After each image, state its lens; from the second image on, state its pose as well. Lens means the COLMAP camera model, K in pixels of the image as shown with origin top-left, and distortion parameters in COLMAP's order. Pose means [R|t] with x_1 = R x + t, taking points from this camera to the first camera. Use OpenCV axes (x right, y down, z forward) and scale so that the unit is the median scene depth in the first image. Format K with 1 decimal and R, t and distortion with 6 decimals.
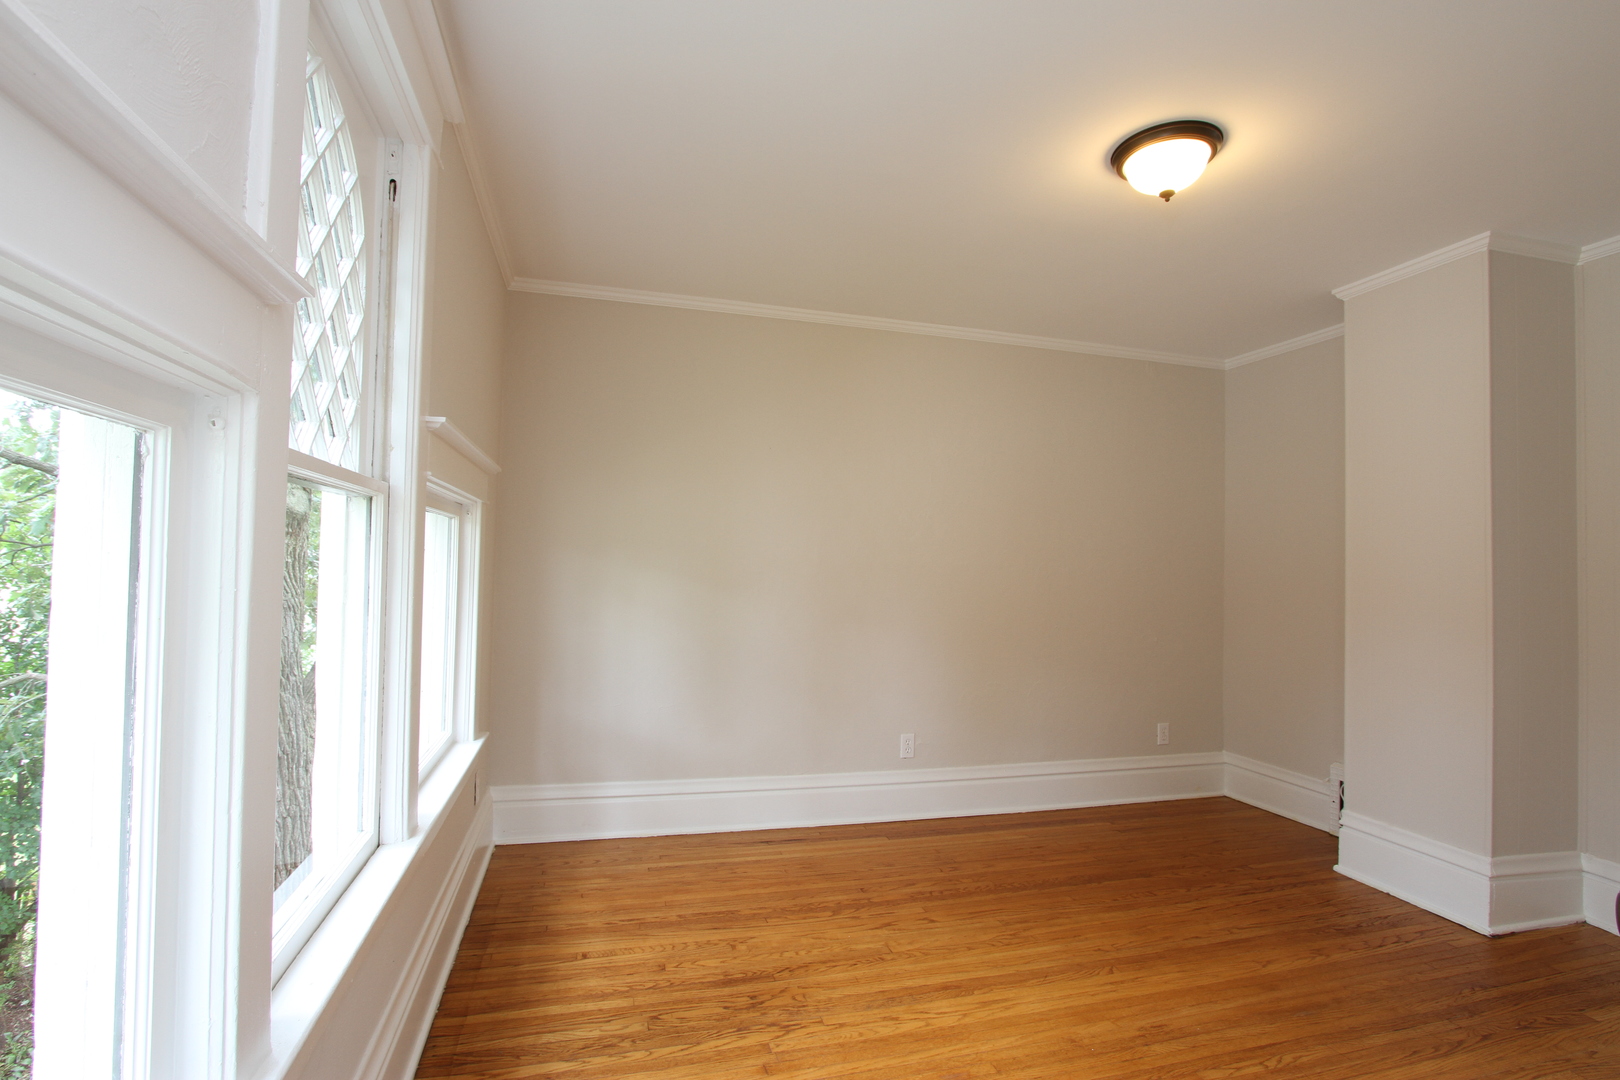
lens RADIAL K [[745.7, 0, 799.4], [0, 745.7, 545.9], [0, 0, 1]] dist [-0.018881, 0.003214]
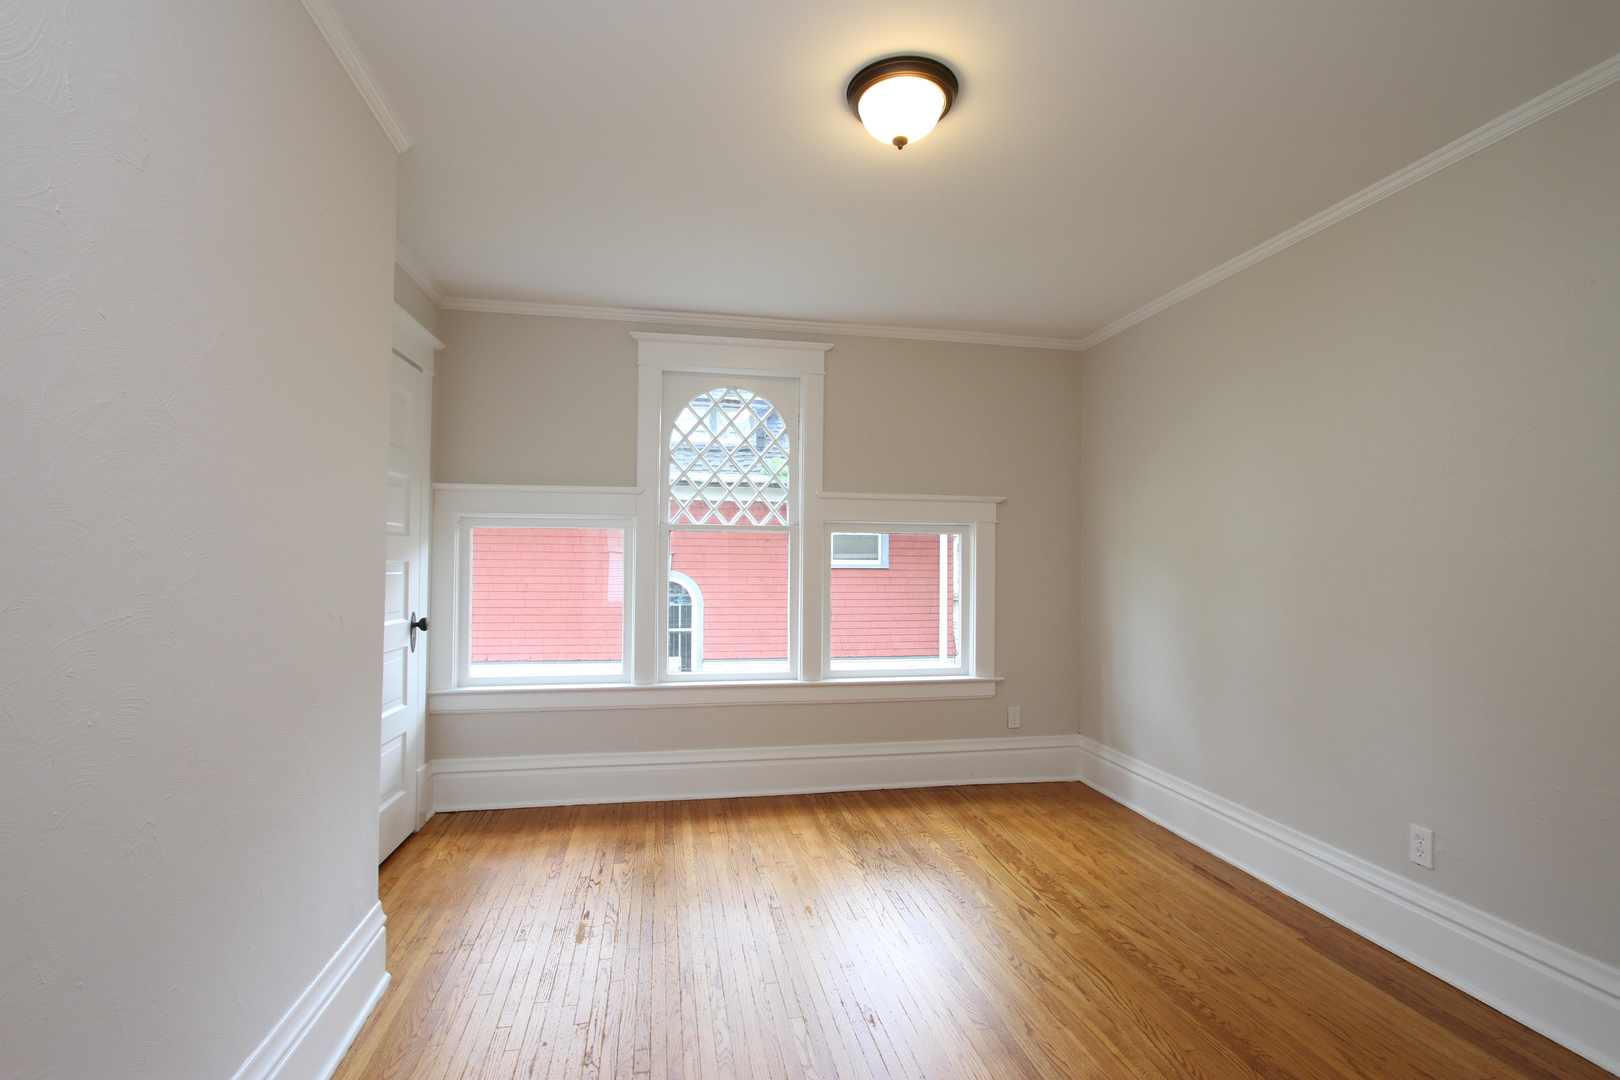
lens RADIAL K [[745.7, 0, 800.6], [0, 745.7, 540.7], [0, 0, 1]] dist [-0.018881, 0.003214]
pose [[-0.084547, -0.051450, -0.995090, 0.997582], [0.014997, 0.998487, -0.052900, 0.049625], [0.996307, -0.019396, -0.083648, 0.669128]]
